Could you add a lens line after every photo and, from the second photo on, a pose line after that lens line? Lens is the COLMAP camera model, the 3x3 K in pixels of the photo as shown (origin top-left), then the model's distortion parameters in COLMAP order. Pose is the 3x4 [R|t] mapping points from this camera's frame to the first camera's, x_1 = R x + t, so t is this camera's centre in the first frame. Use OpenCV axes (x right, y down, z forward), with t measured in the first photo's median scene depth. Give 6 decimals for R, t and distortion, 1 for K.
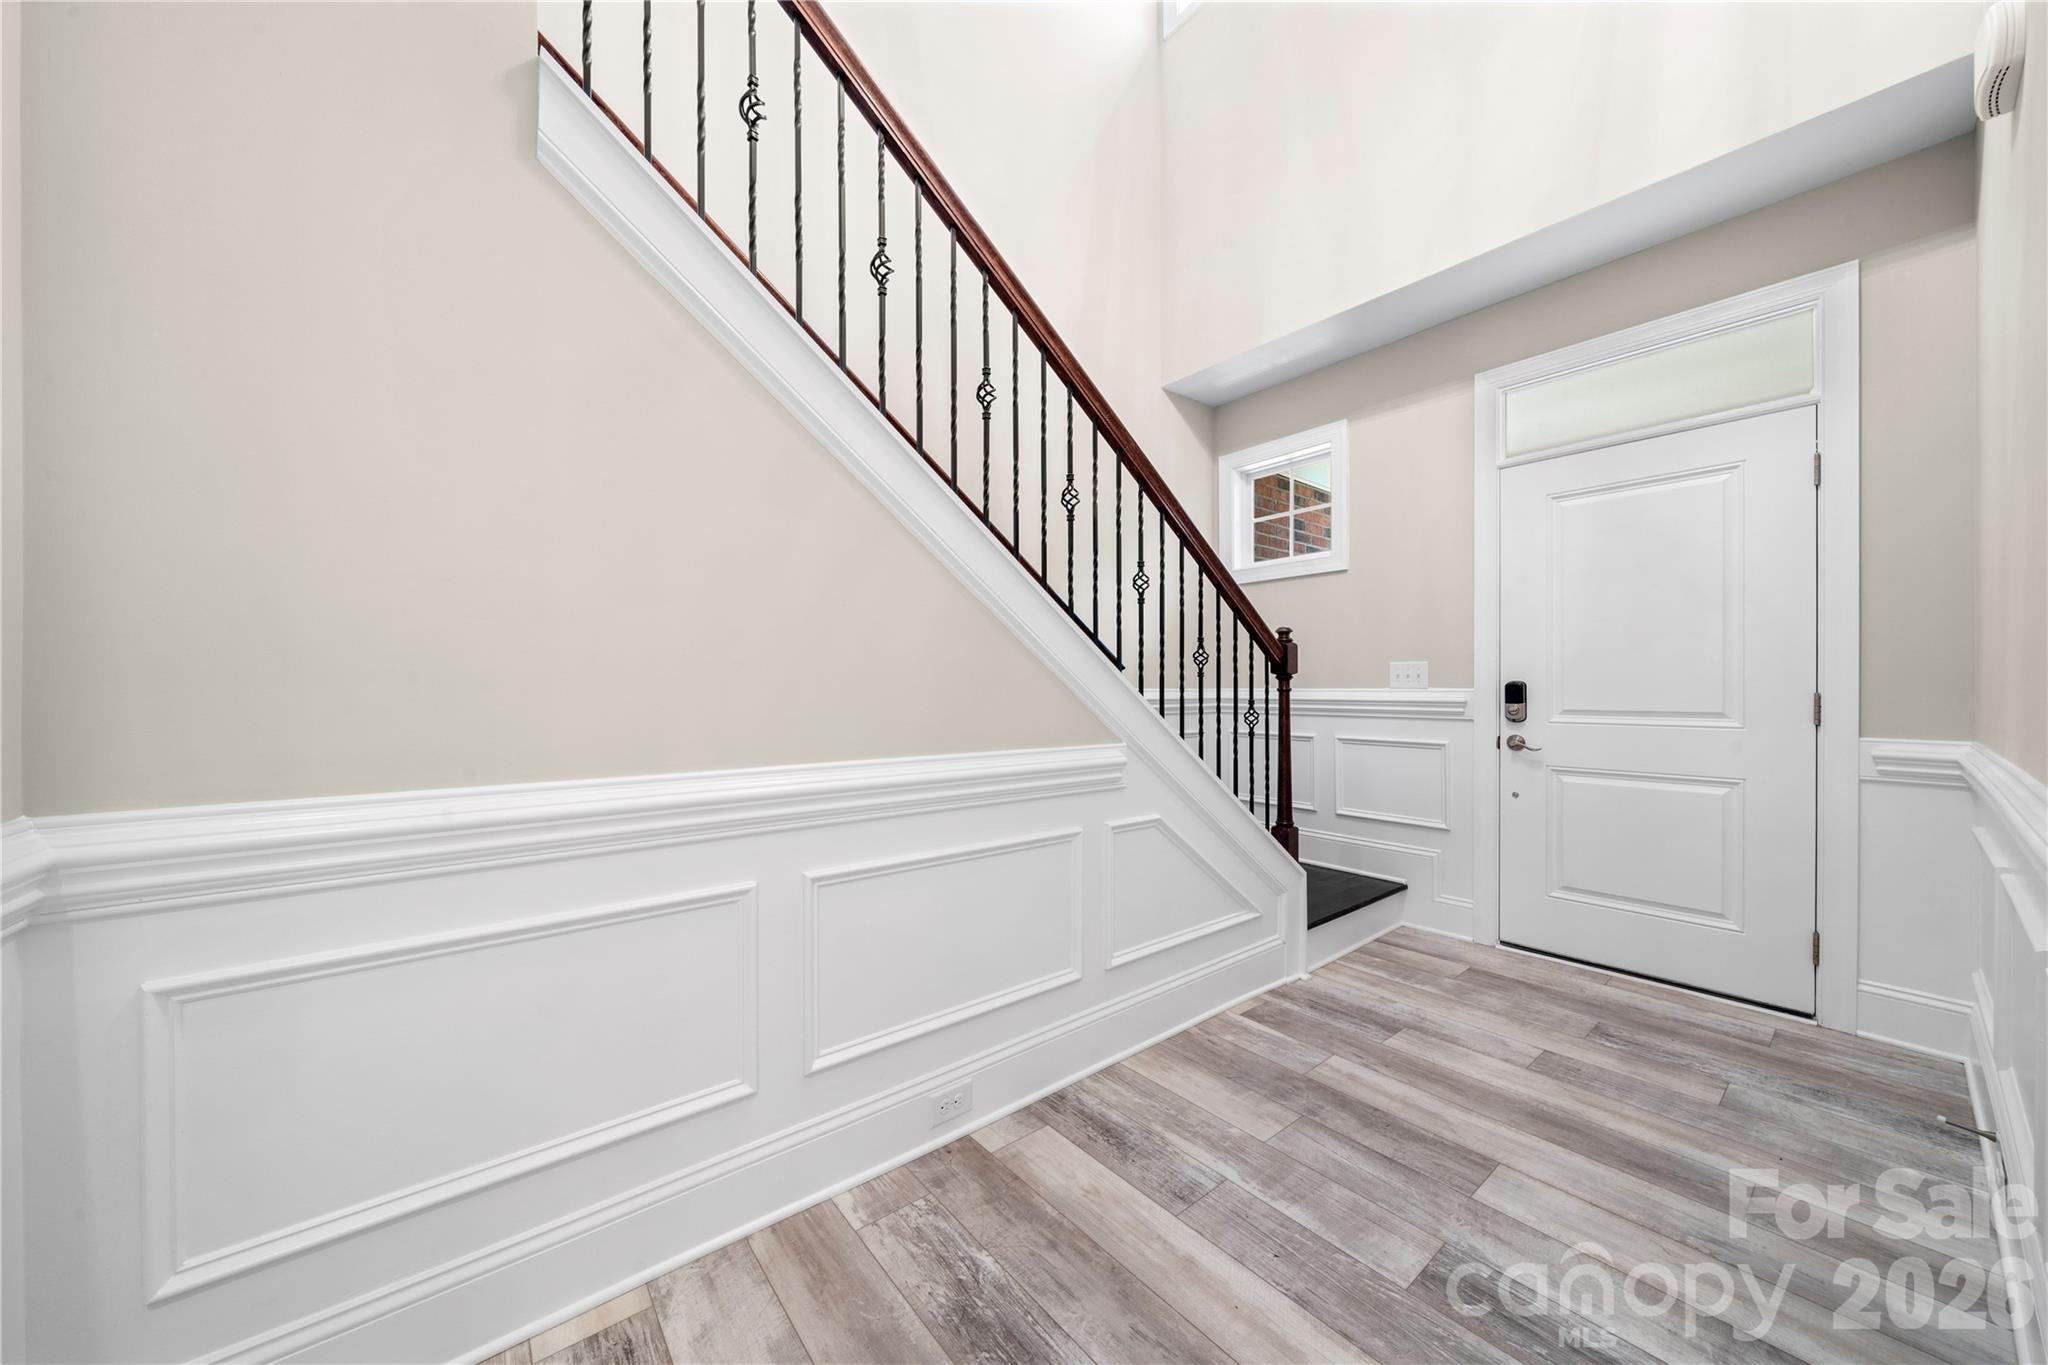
lens RADIAL K [[714.0, 0, 1032.8], [0, 714.0, 692.6], [0, 0, 1]] dist [0.000280, -0.000121]
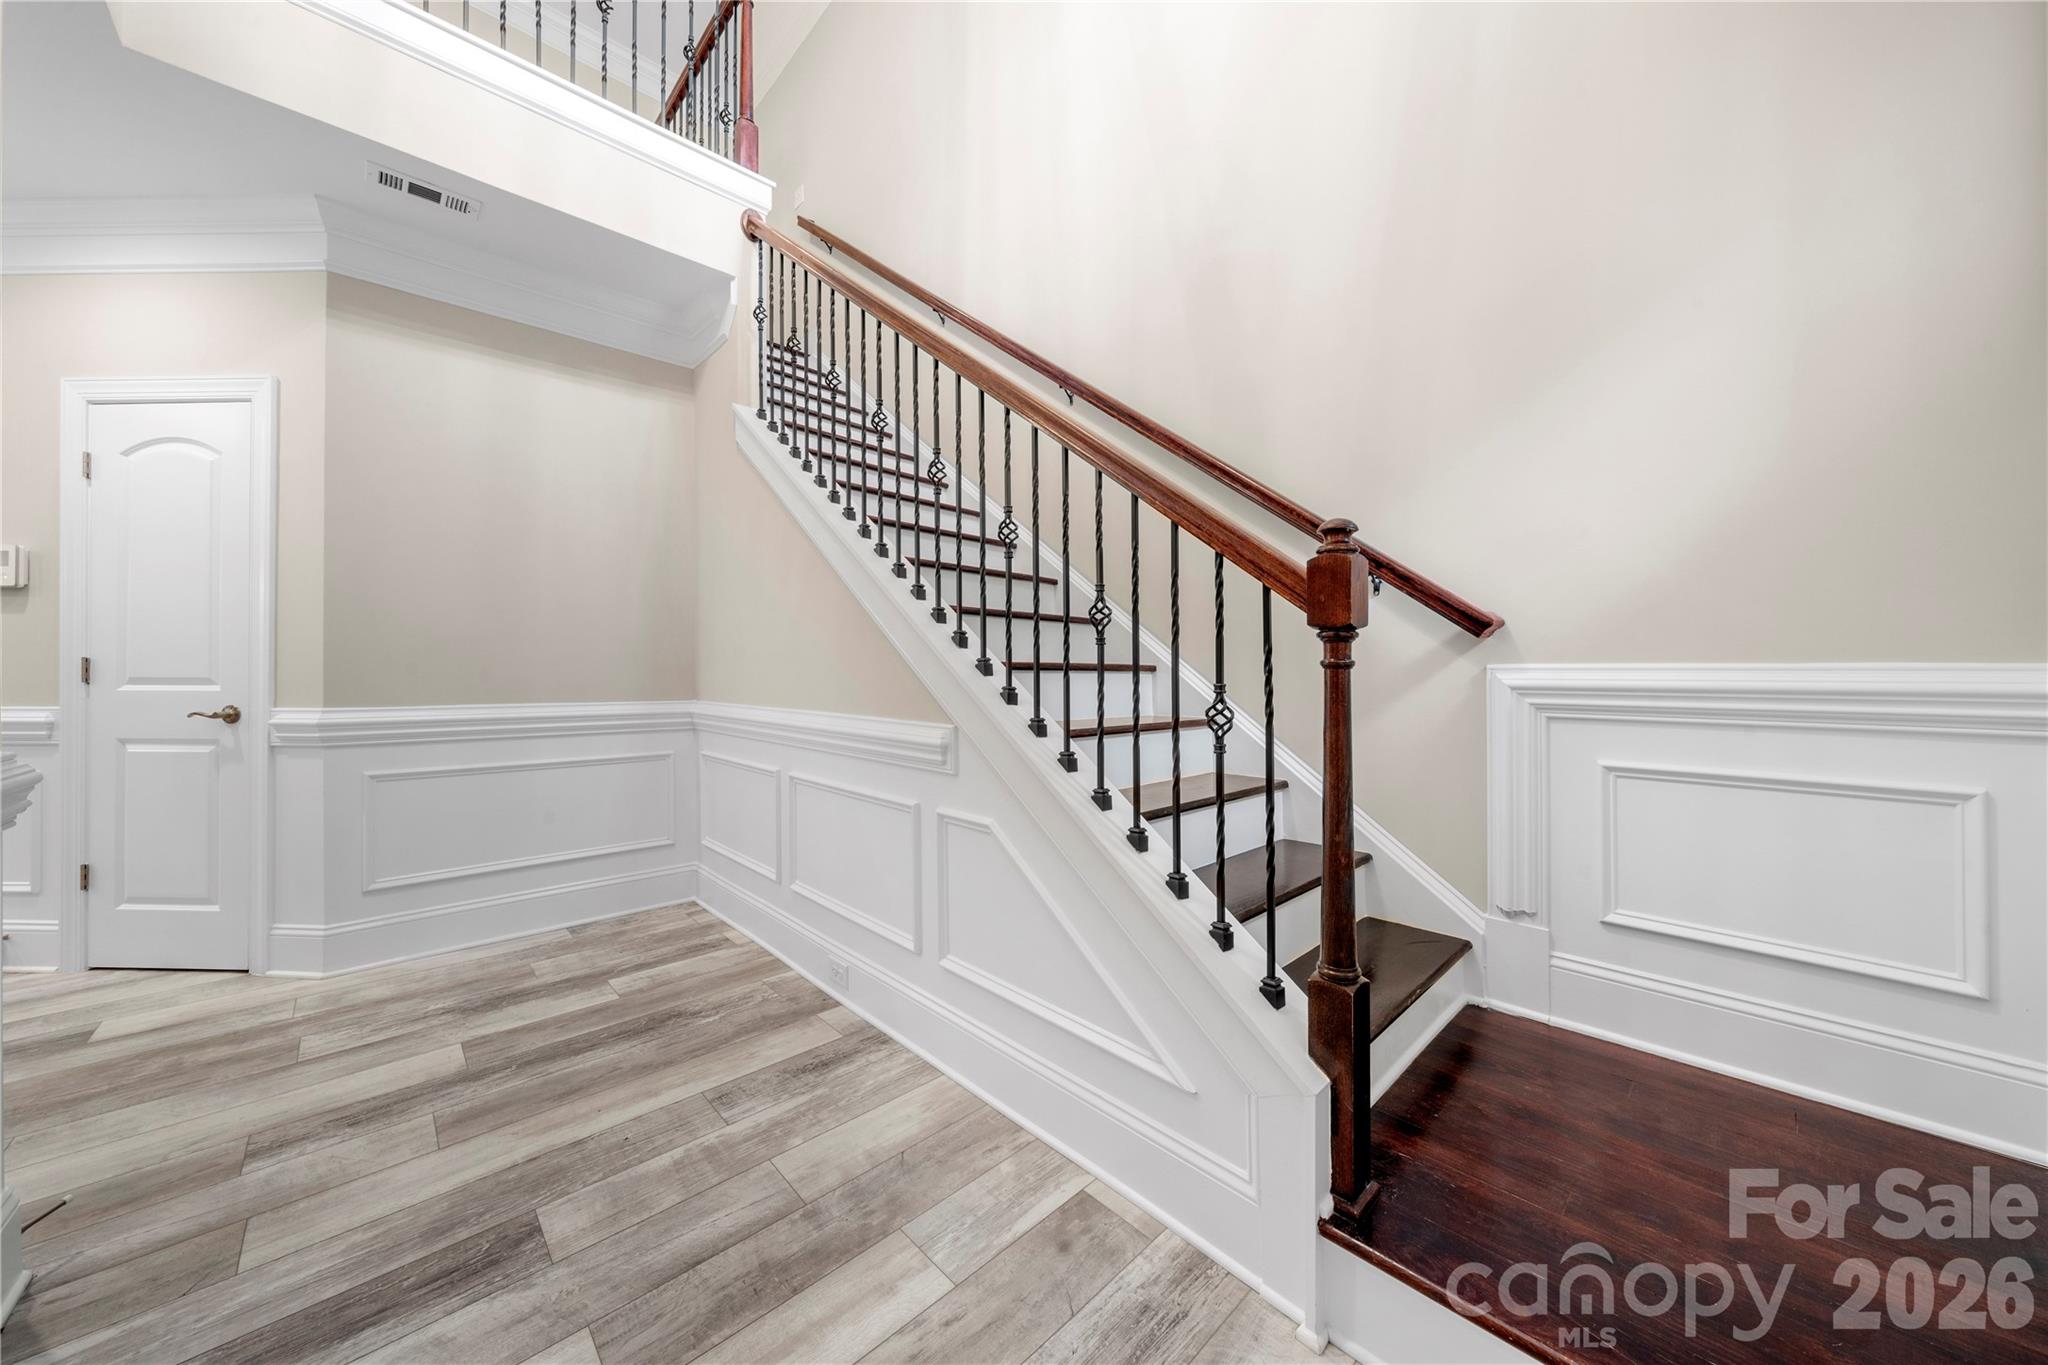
lens RADIAL K [[714.0, 0, 1026.0], [0, 714.0, 680.7], [0, 0, 1]] dist [0.000280, -0.000121]
pose [[0.066064, 0.016551, -0.997678, 1.367593], [-0.005482, 0.999853, 0.016224, -0.000508], [0.997800, 0.004397, 0.066145, 1.385302]]
